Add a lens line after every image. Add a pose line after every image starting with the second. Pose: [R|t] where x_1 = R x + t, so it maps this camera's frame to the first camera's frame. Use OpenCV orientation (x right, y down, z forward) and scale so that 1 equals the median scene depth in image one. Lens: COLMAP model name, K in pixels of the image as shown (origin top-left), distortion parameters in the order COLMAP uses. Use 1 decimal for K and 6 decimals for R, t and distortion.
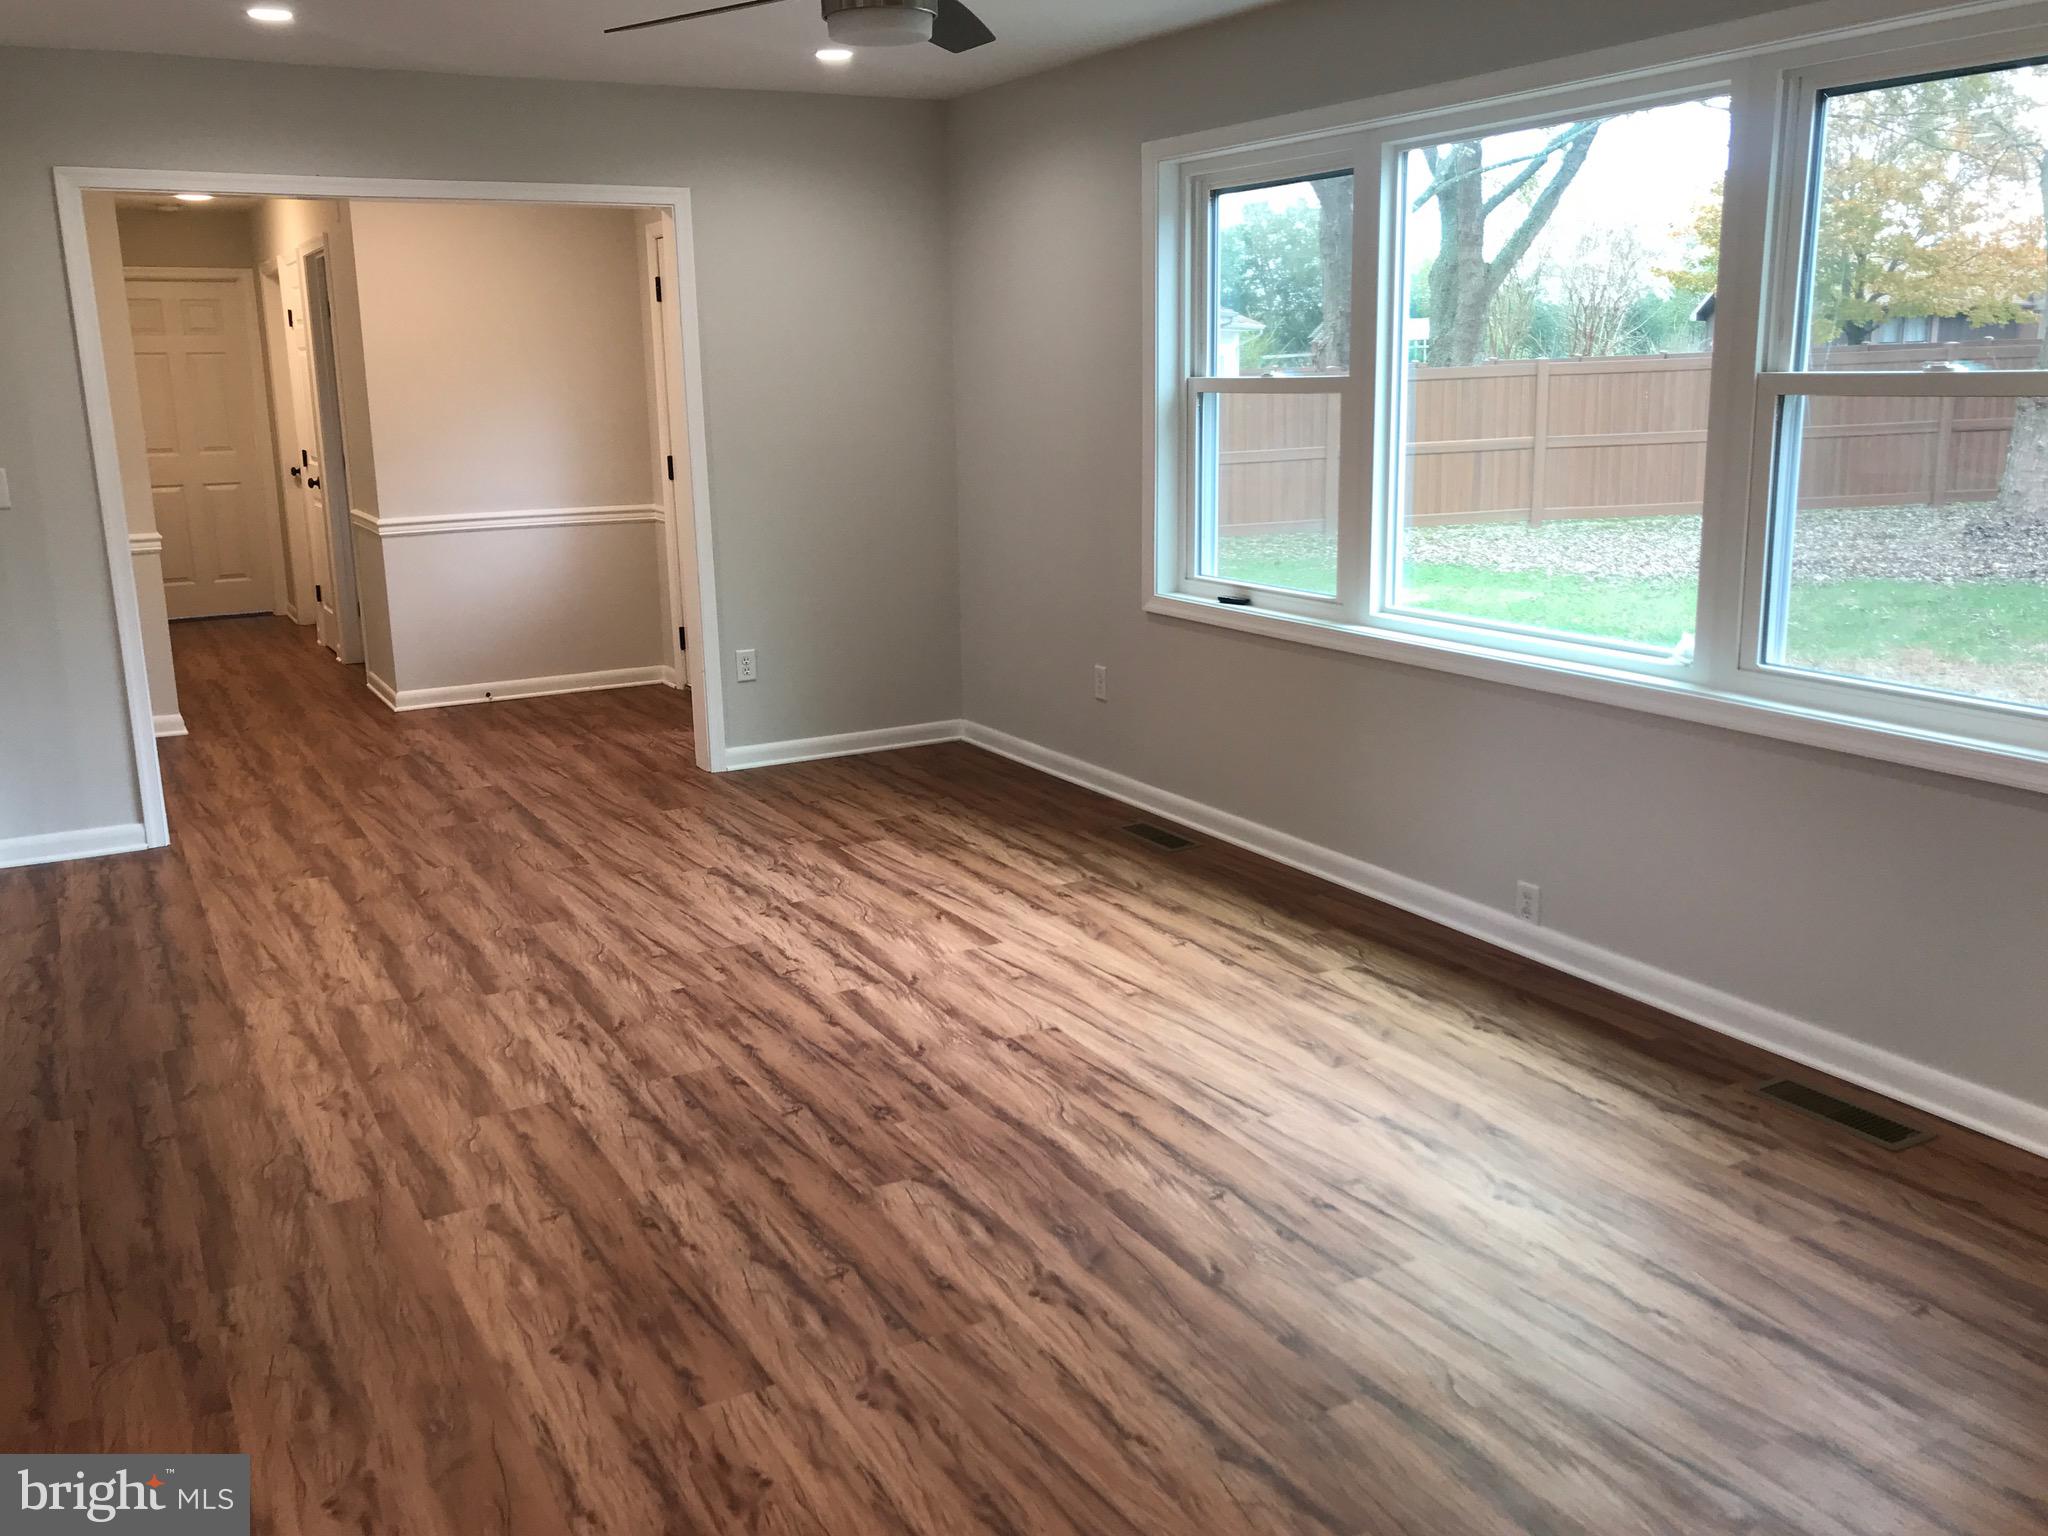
lens RADIAL K [[1753.4, 0, 1026.5], [0, 1753.4, 757.1], [0, 0, 1]] dist [0.036508, -0.050390]
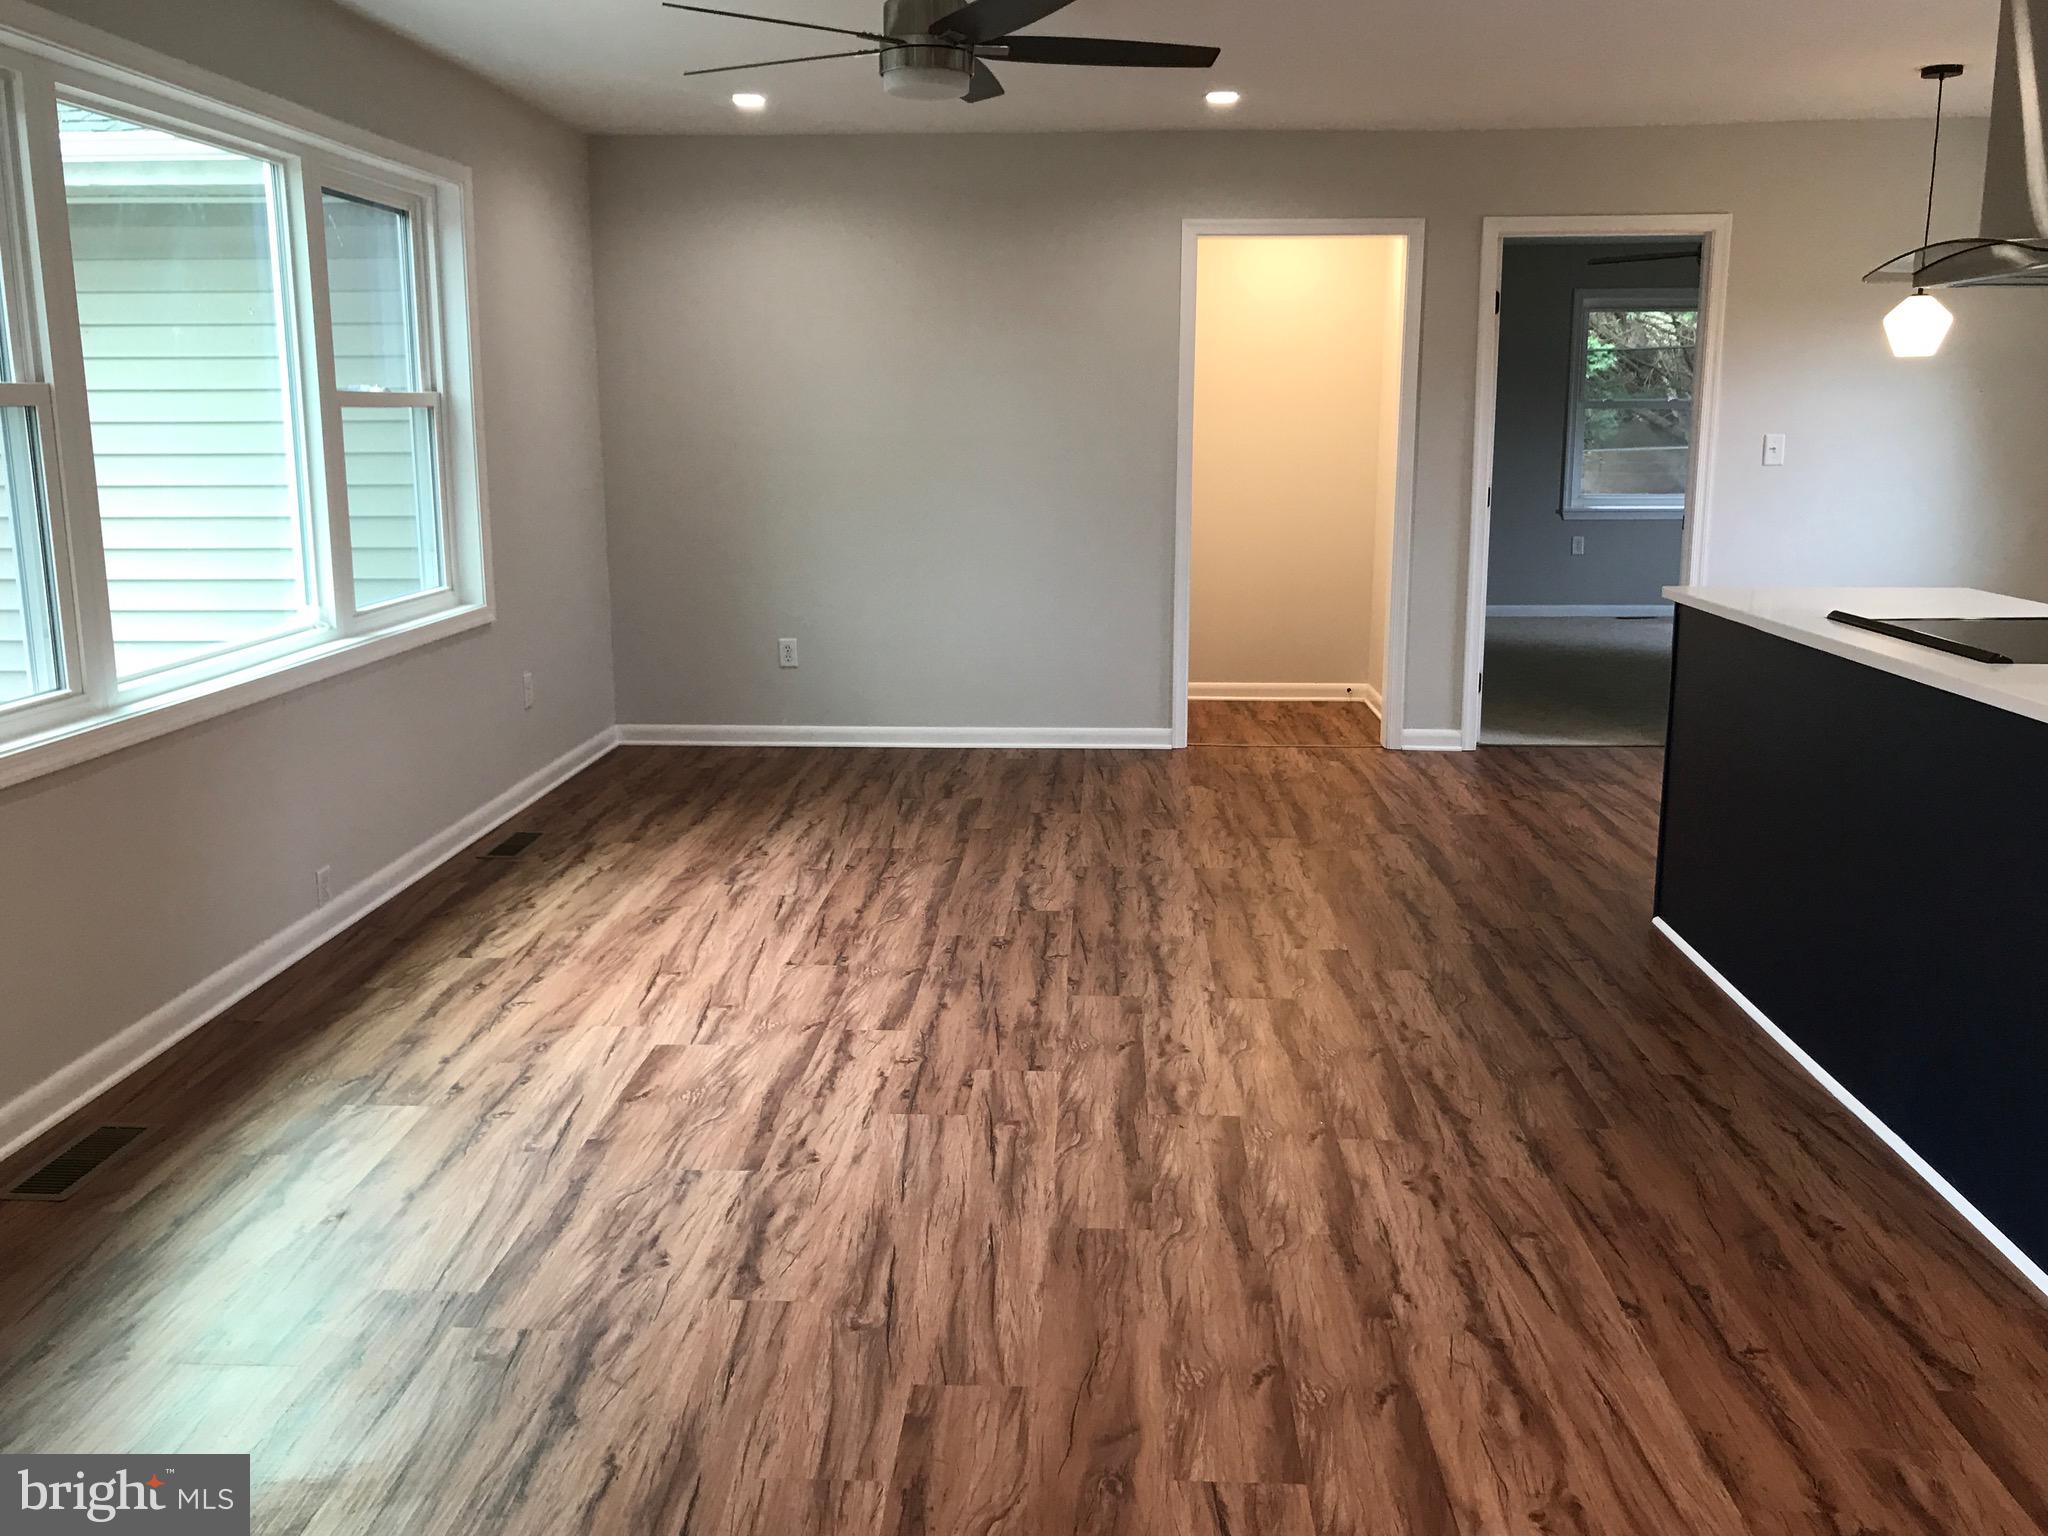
lens RADIAL K [[1753.4, 0, 1018.1], [0, 1753.4, 757.5], [0, 0, 1]] dist [0.036508, -0.050390]
pose [[-0.846280, -0.080998, 0.526545, -0.647879], [0.137507, 0.921671, 0.362786, -0.331022], [-0.514687, 0.379423, -0.768854, 1.648762]]
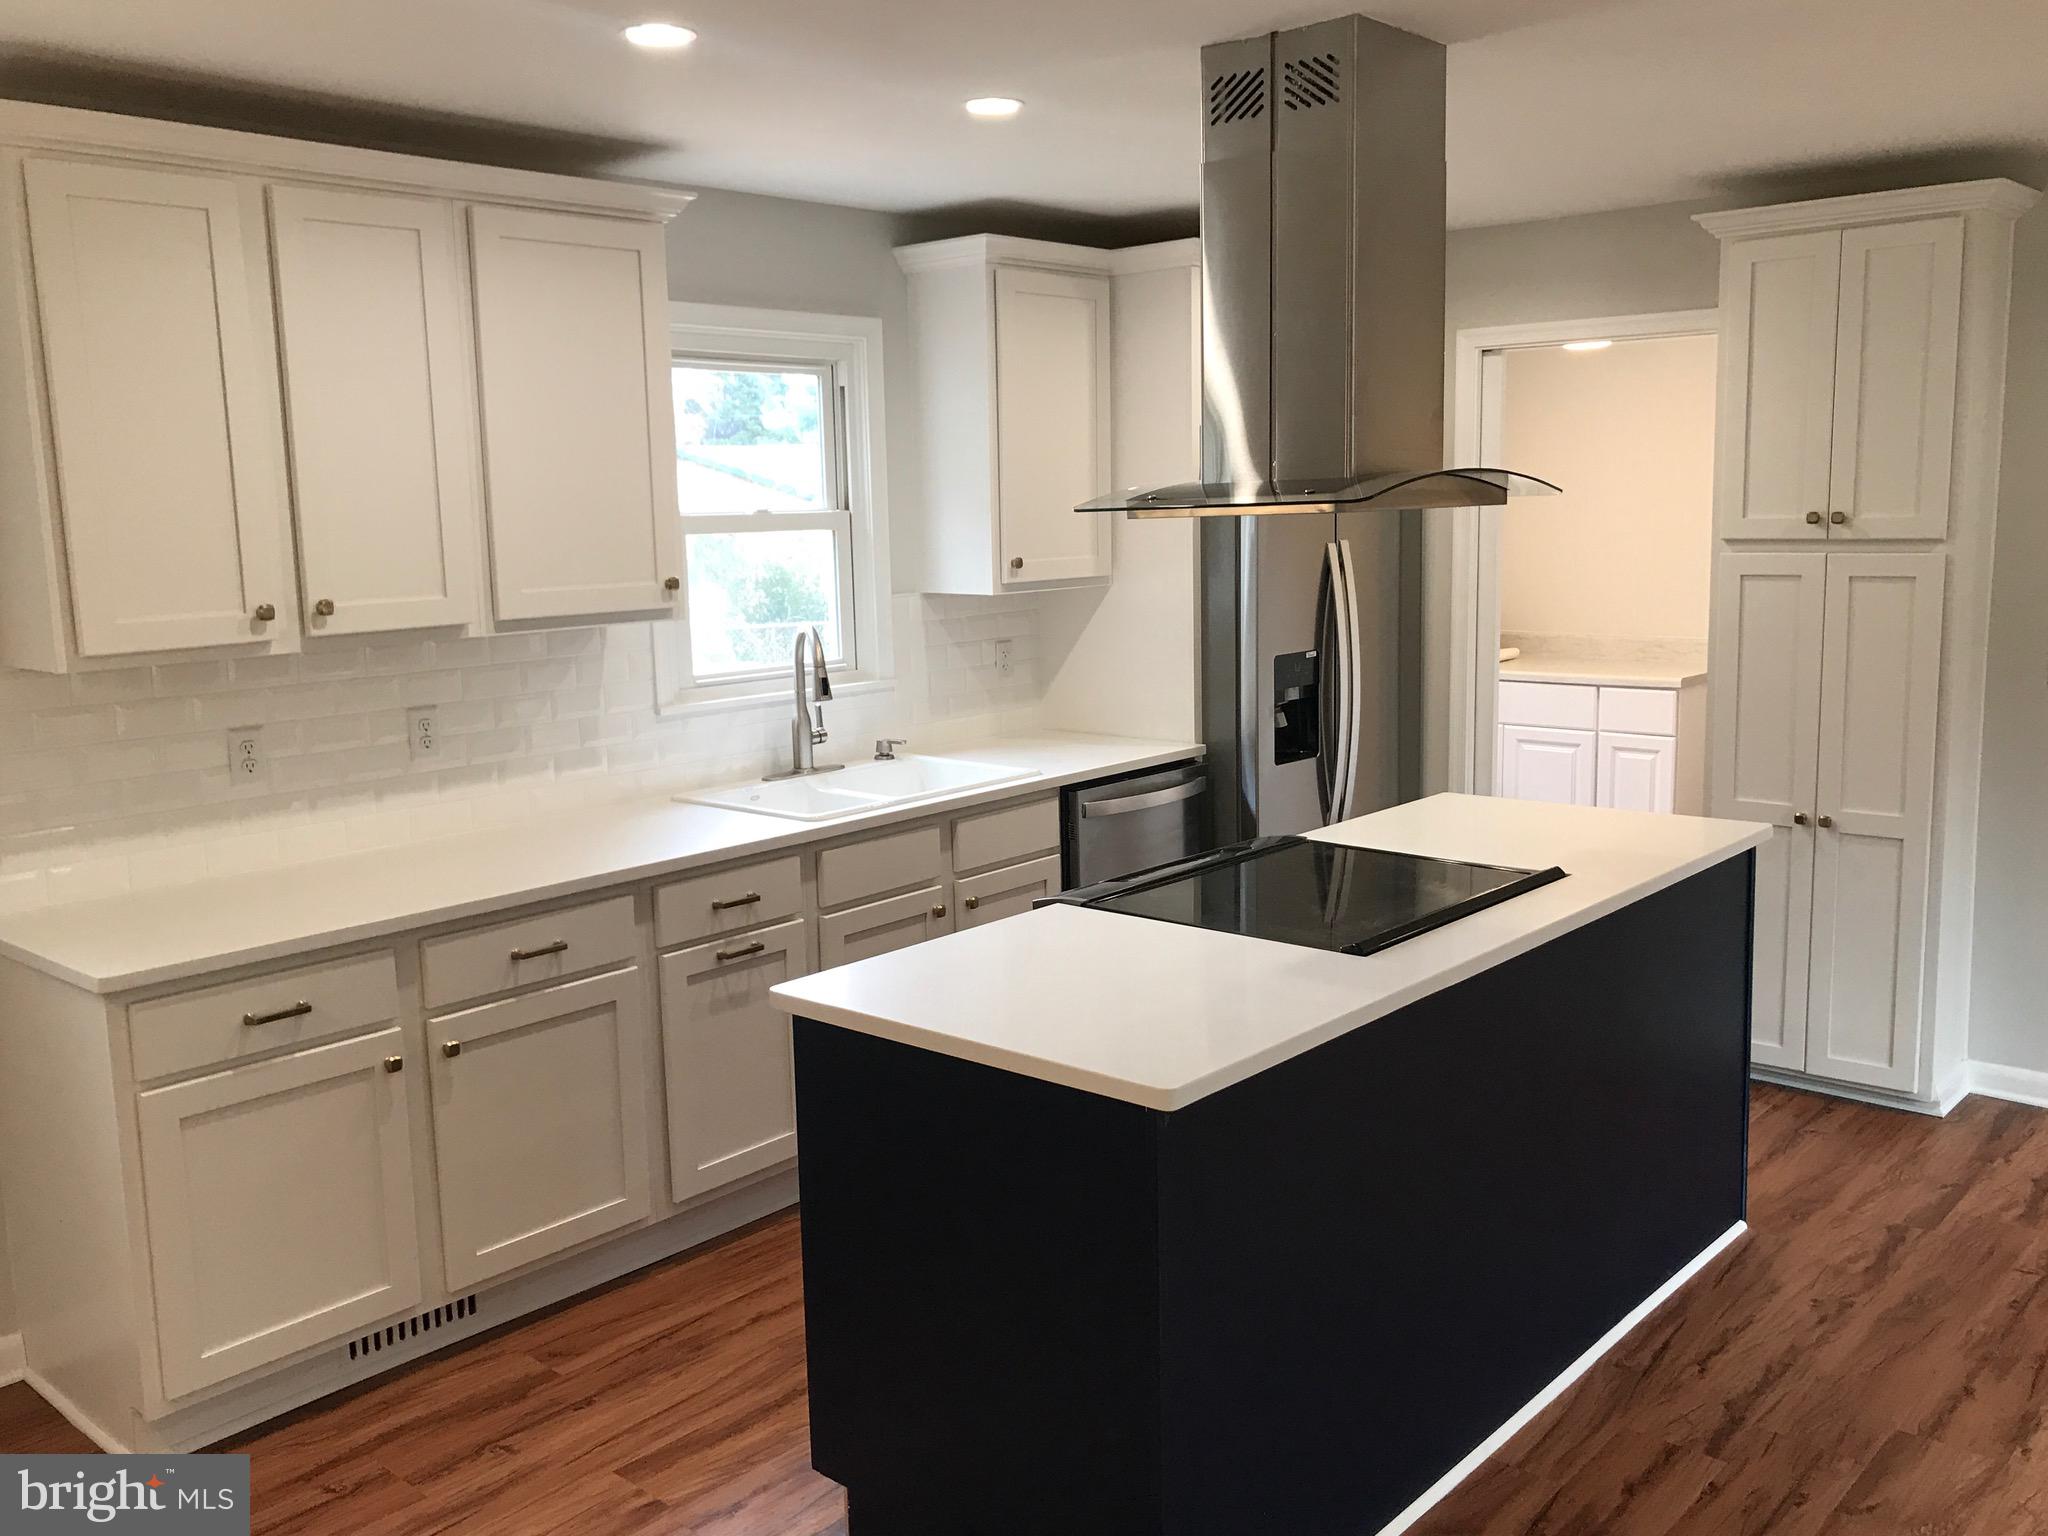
lens RADIAL K [[1753.4, 0, 1013.3], [0, 1753.4, 750.2], [0, 0, 1]] dist [0.036508, -0.050390]
pose [[0.324157, 0.150772, -0.933911, 0.062476], [-0.196823, 0.976363, 0.089309, -0.112125], [0.925302, 0.154865, 0.346170, 0.306127]]
